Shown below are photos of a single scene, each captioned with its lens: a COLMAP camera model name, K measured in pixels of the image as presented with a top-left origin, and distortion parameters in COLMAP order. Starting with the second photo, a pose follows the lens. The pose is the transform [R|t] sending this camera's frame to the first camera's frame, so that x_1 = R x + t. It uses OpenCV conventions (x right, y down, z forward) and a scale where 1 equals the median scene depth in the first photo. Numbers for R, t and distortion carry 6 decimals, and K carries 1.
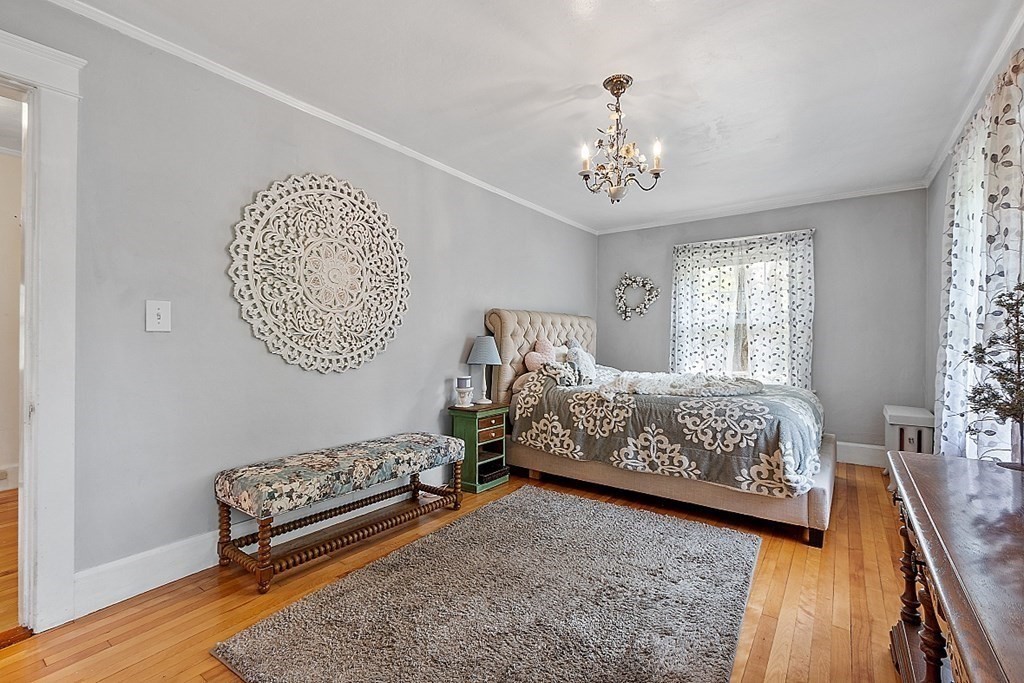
lens RADIAL K [[461.6, 0, 508.9], [0, 461.6, 339.7], [0, 0, 1]] dist [-0.000735, 0.000121]
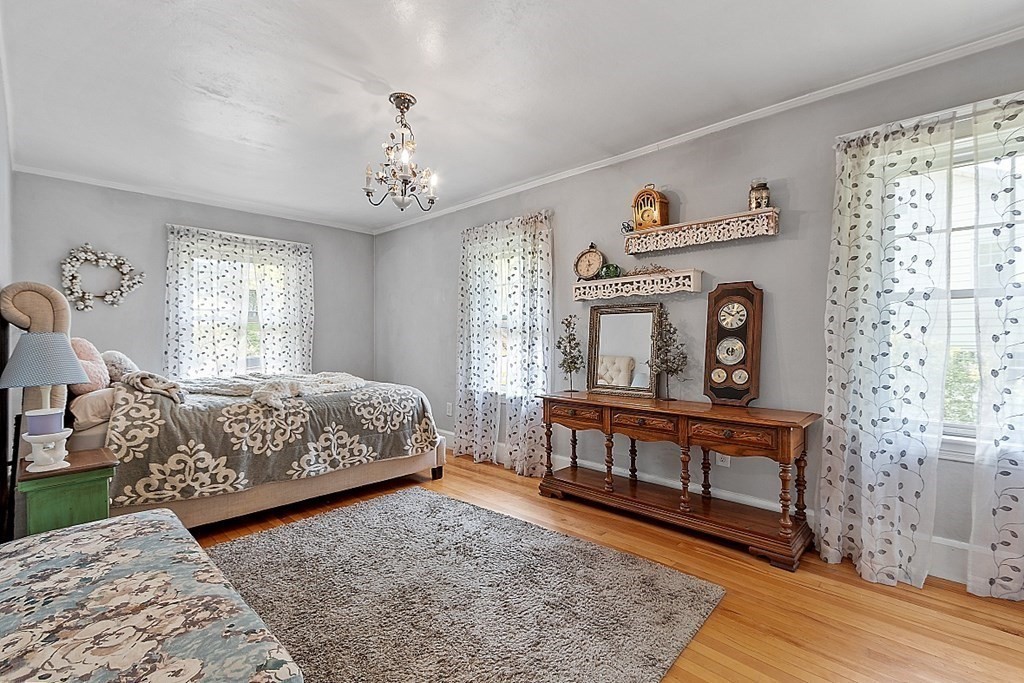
lens RADIAL K [[461.6, 0, 508.9], [0, 461.6, 339.7], [0, 0, 1]] dist [-0.000735, 0.000121]
pose [[0.128252, -0.004709, 0.991730, -0.644316], [0.001364, 0.999989, 0.004571, -0.002025], [-0.991741, 0.000767, 0.128257, 0.495247]]
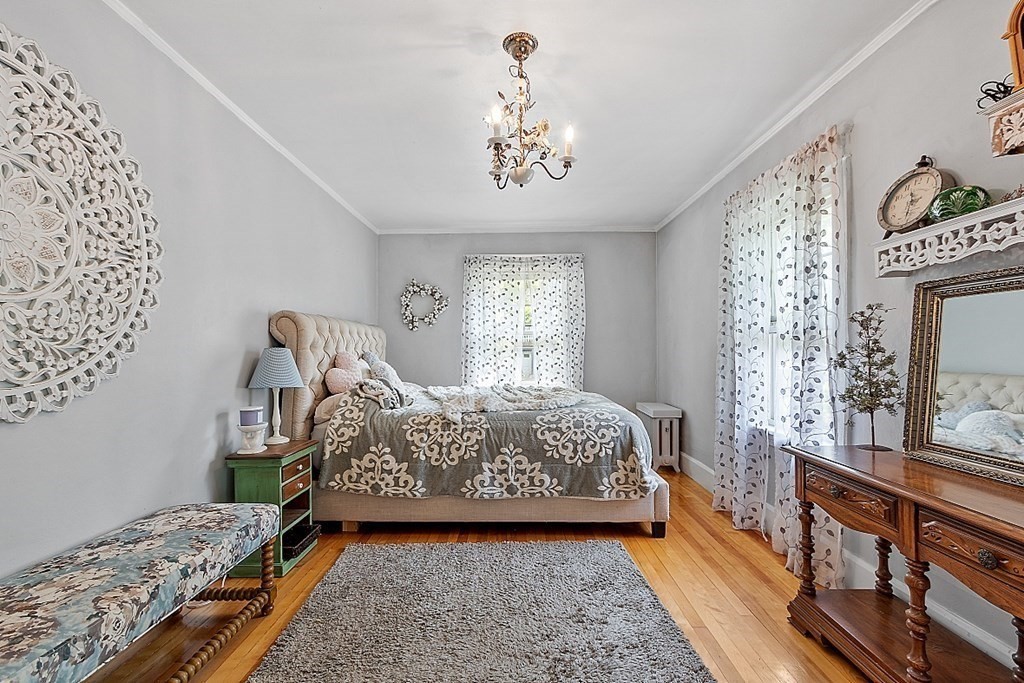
lens RADIAL K [[449.5, 0, 512.7], [0, 449.5, 349.4], [0, 0, 1]] dist [-0.002179, 0.000307]
pose [[0.809036, -0.006157, 0.587726, -0.206323], [0.008956, 0.999958, -0.001852, -0.001701], [-0.587690, 0.006761, 0.809058, 0.283001]]
